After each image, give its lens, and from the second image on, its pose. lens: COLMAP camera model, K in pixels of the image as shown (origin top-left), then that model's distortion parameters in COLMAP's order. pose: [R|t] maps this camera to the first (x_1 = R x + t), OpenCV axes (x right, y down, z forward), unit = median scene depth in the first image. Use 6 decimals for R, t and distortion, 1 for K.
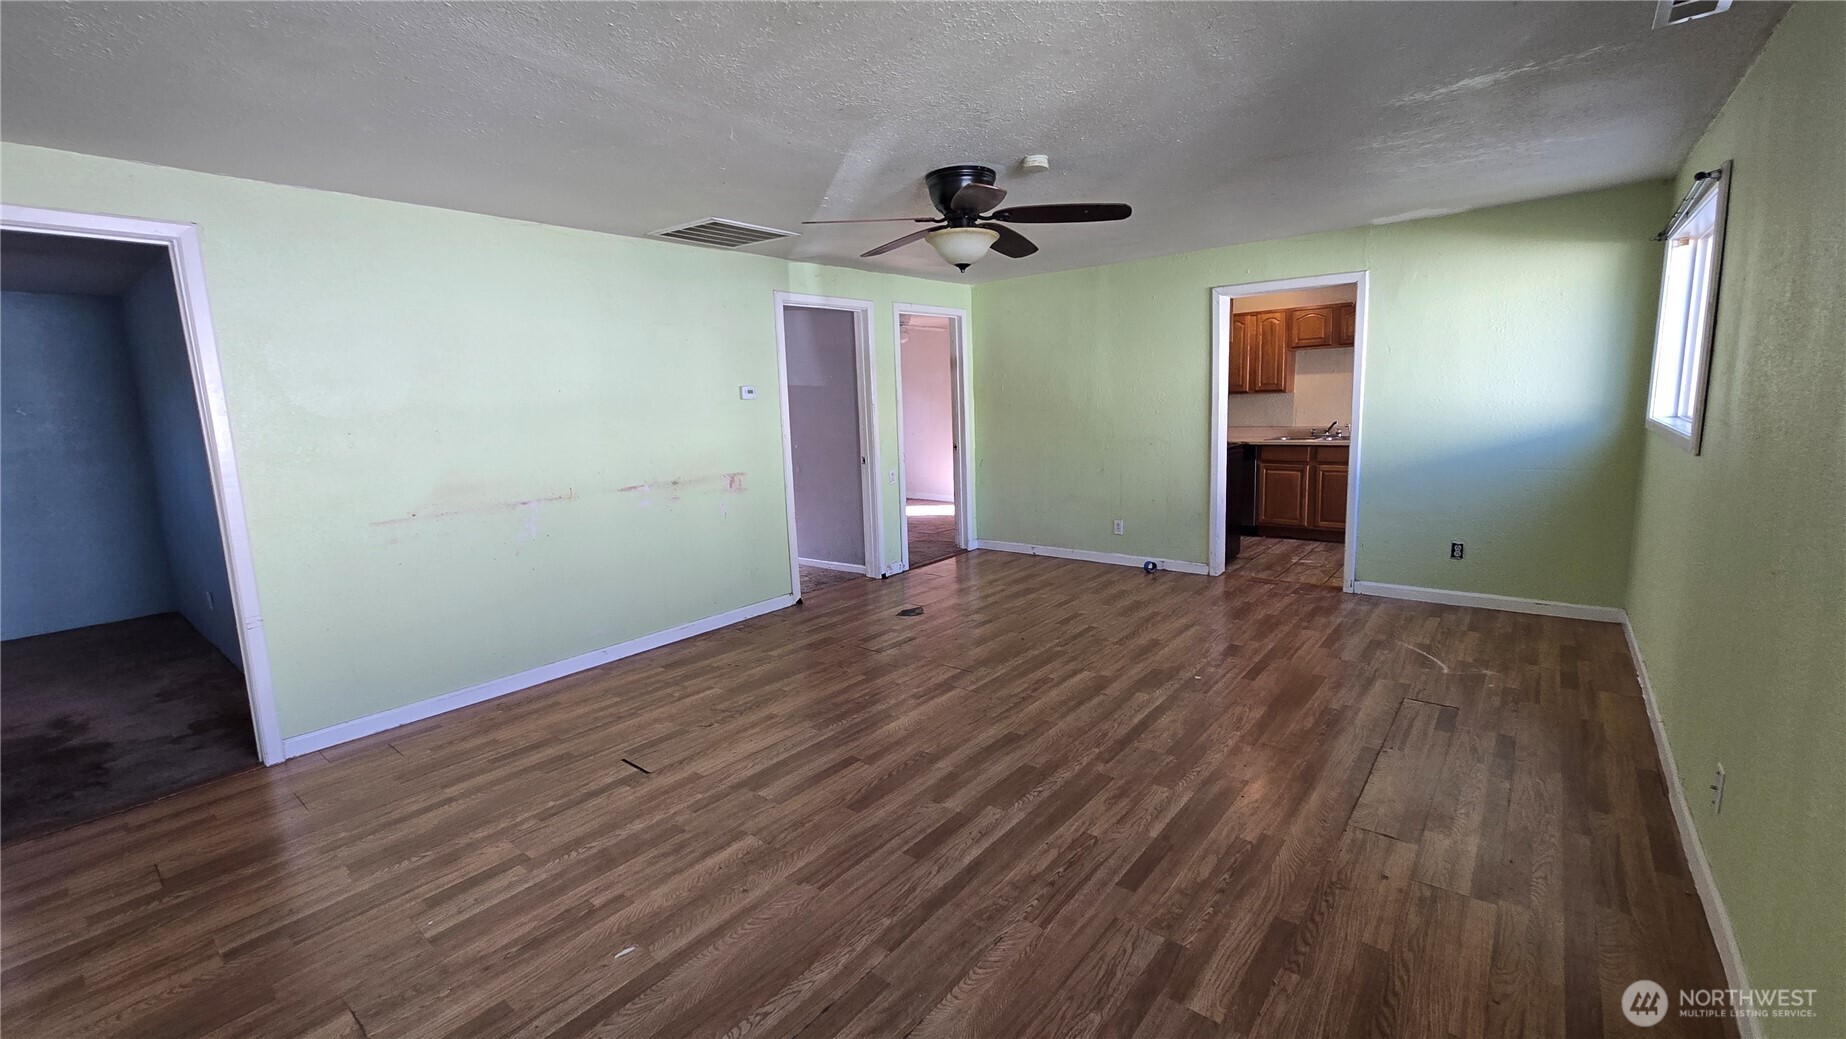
lens RADIAL K [[759.3, 0, 915.4], [0, 759.3, 514.3], [0, 0, 1]] dist [-0.000814, 0.000241]
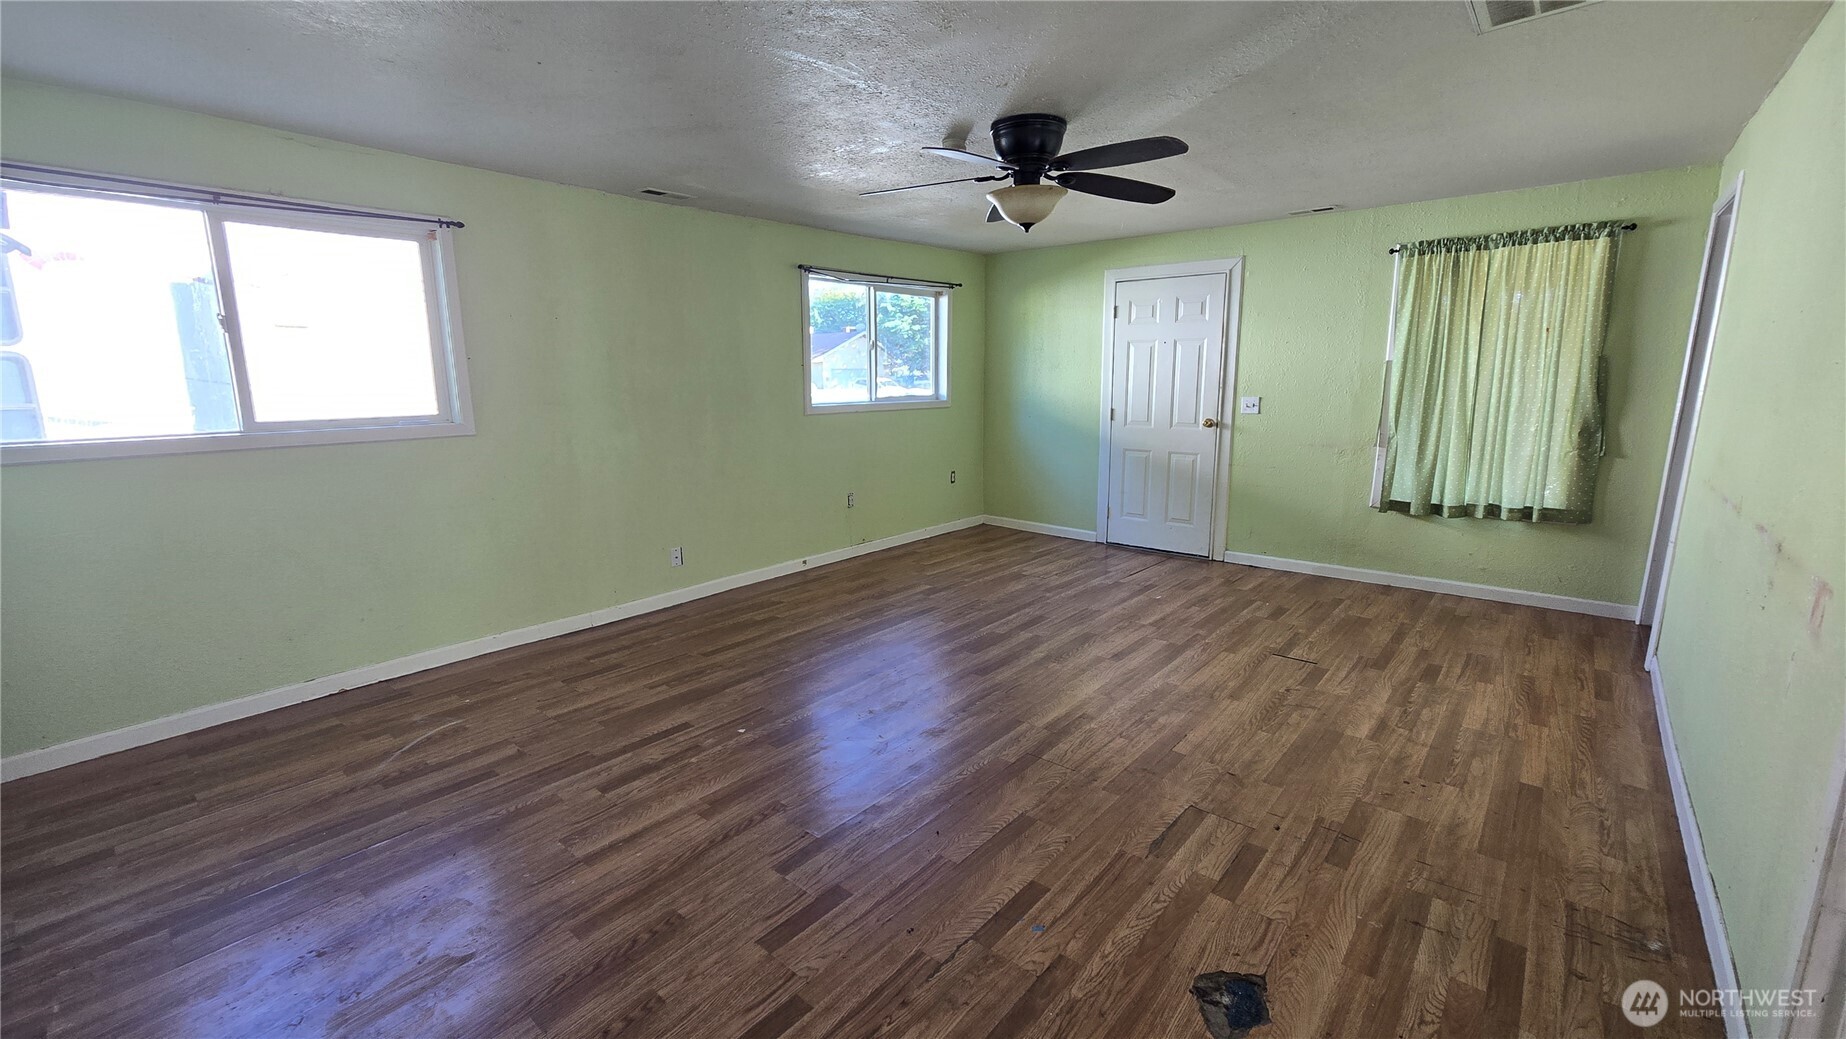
lens RADIAL K [[759.3, 0, 915.4], [0, 759.3, 514.3], [0, 0, 1]] dist [-0.000814, 0.000241]
pose [[-0.998787, 0.041433, 0.026597, 0.140280], [0.047980, 0.940303, 0.336941, -0.233613], [-0.011049, 0.337808, -0.941150, 1.491629]]
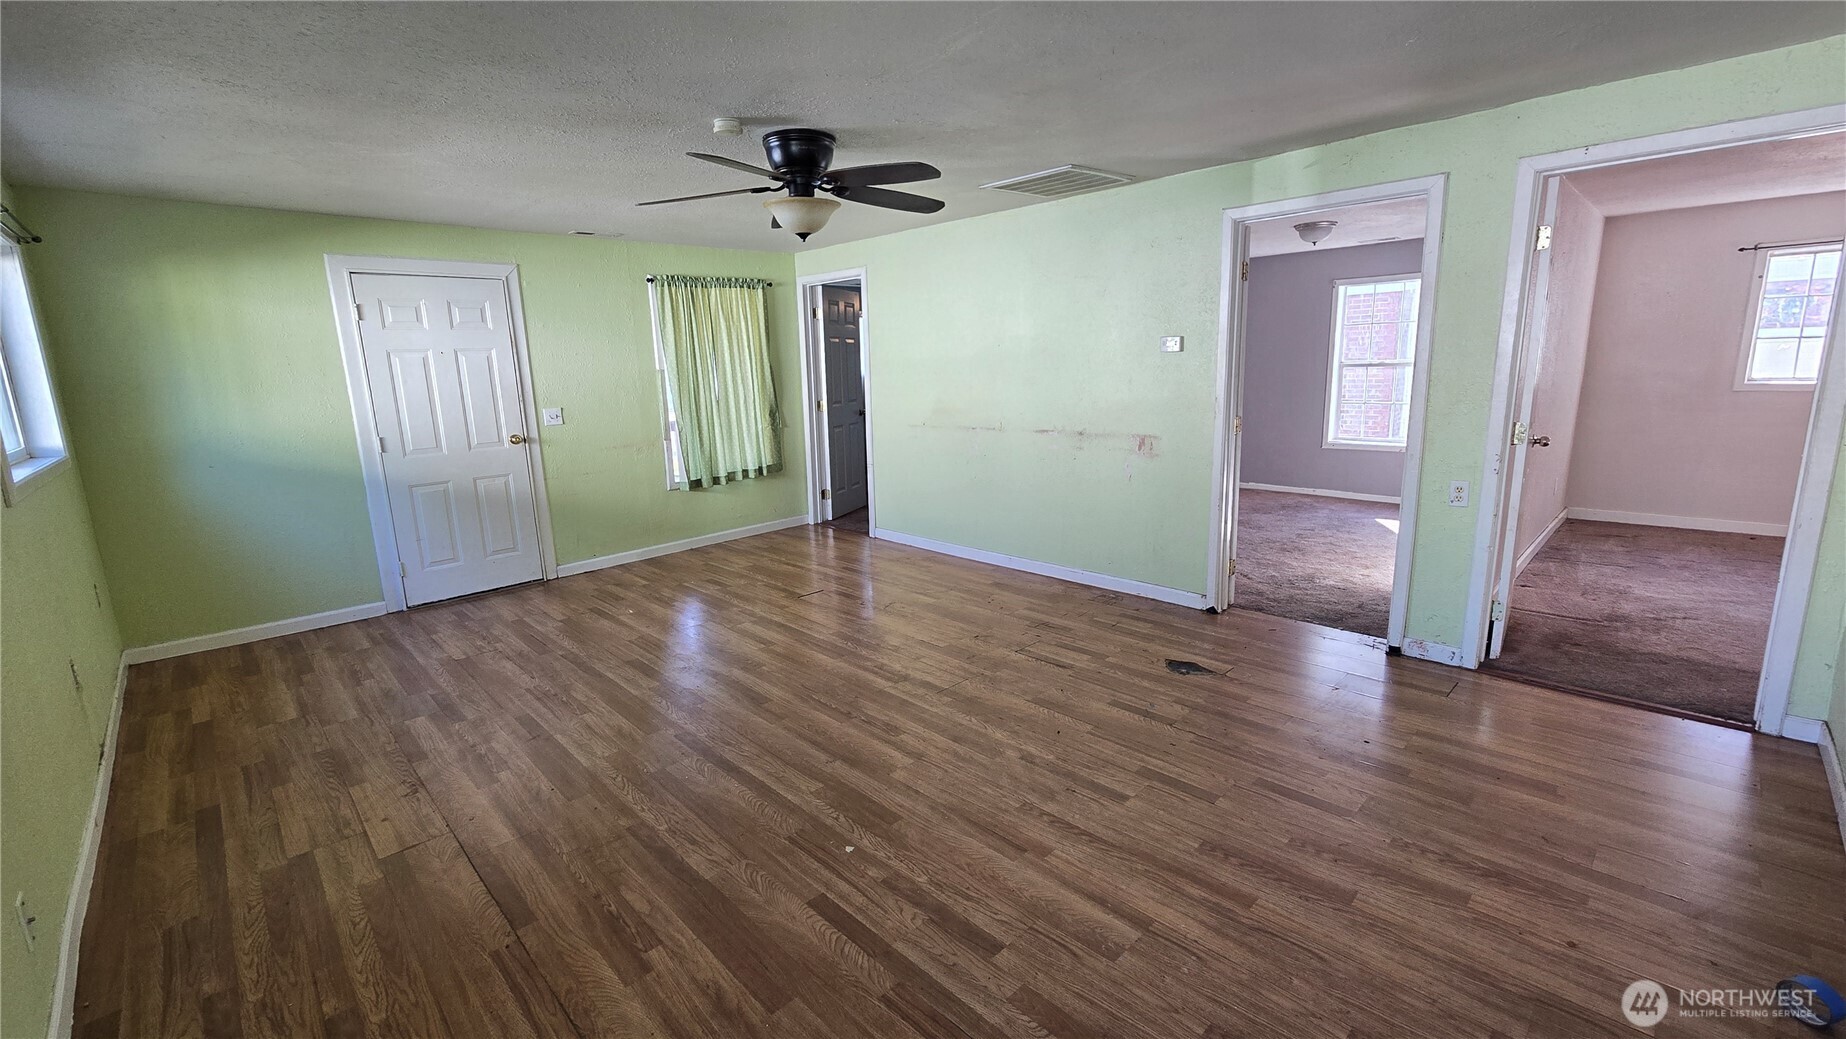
lens RADIAL K [[761.3, 0, 909.0], [0, 761.3, 508.9], [0, 0, 1]] dist [-0.004060, -0.000036]
pose [[-0.115048, 0.229979, -0.966371, 0.795765], [-0.118700, 0.962678, 0.243231, -0.180431], [0.986242, 0.142692, -0.083456, 0.942051]]
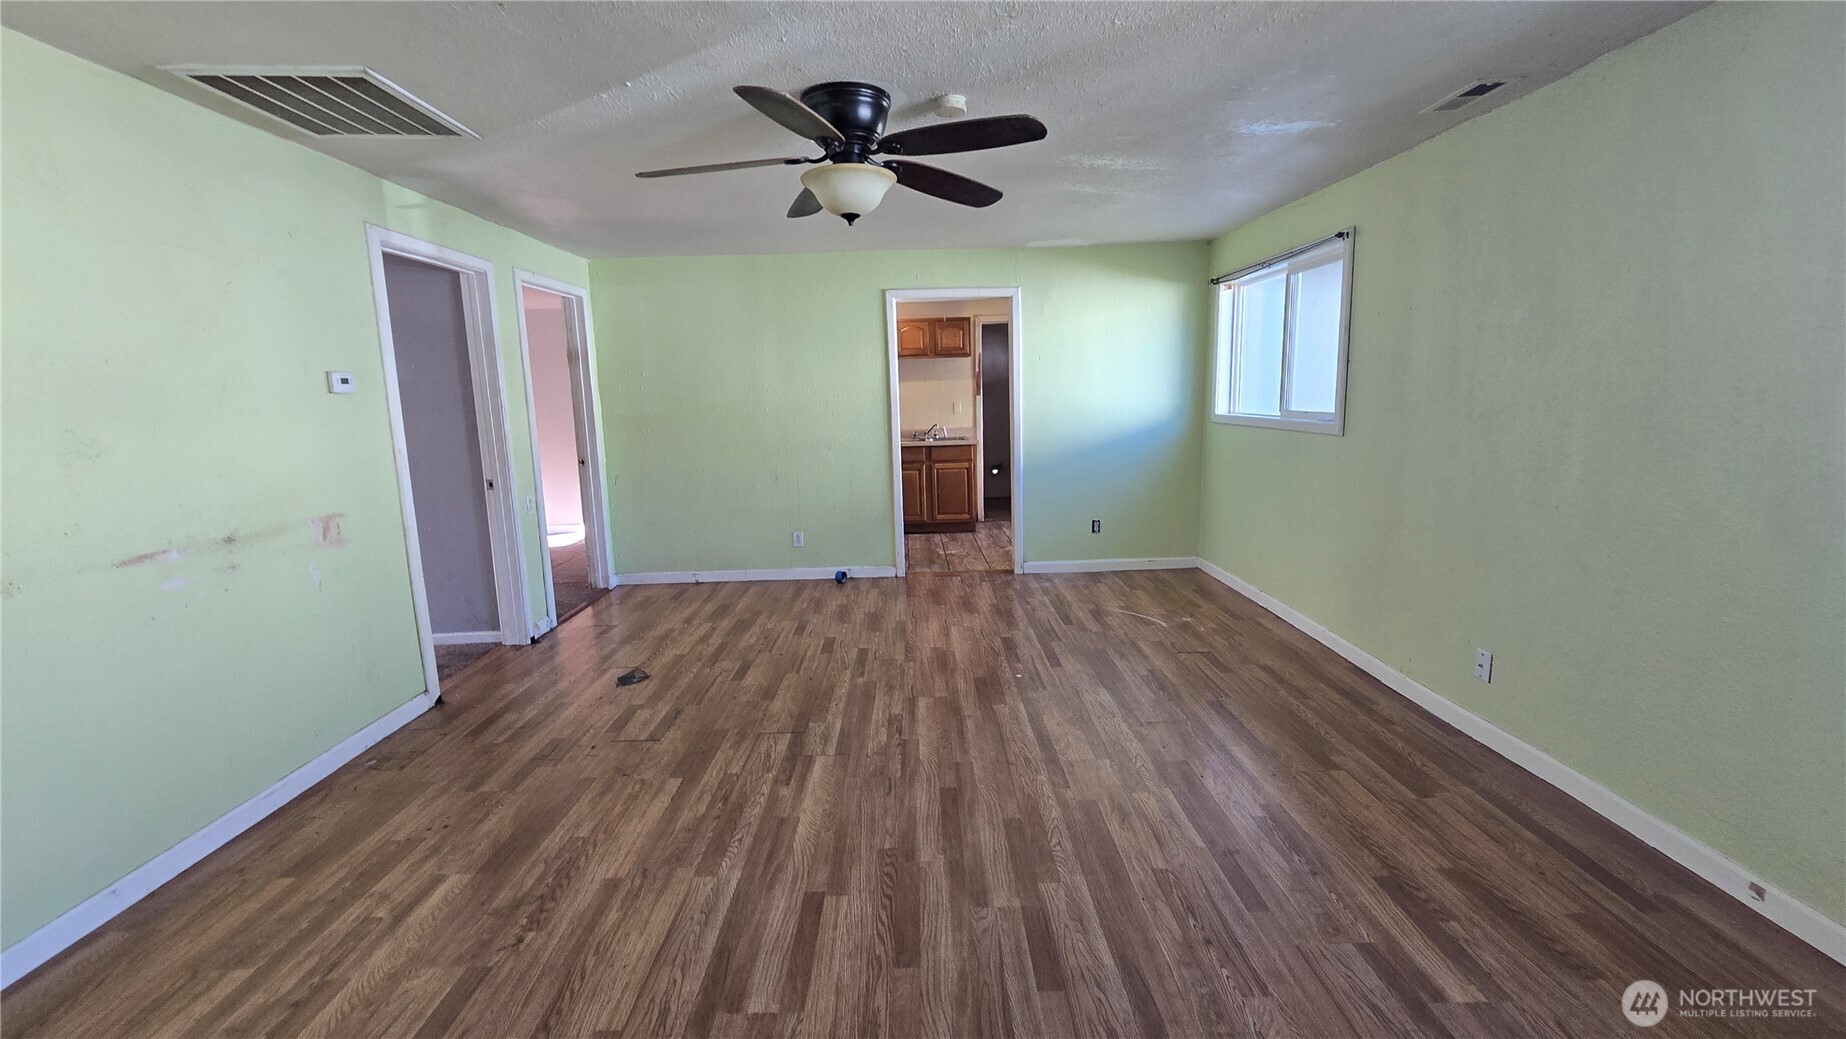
lens RADIAL K [[759.3, 0, 915.4], [0, 759.3, 514.3], [0, 0, 1]] dist [-0.000814, 0.000241]
pose [[0.767677, -0.086487, 0.634974, -0.305503], [0.097756, 0.995059, 0.017347, -0.022610], [-0.633337, 0.048756, 0.772338, 0.274973]]
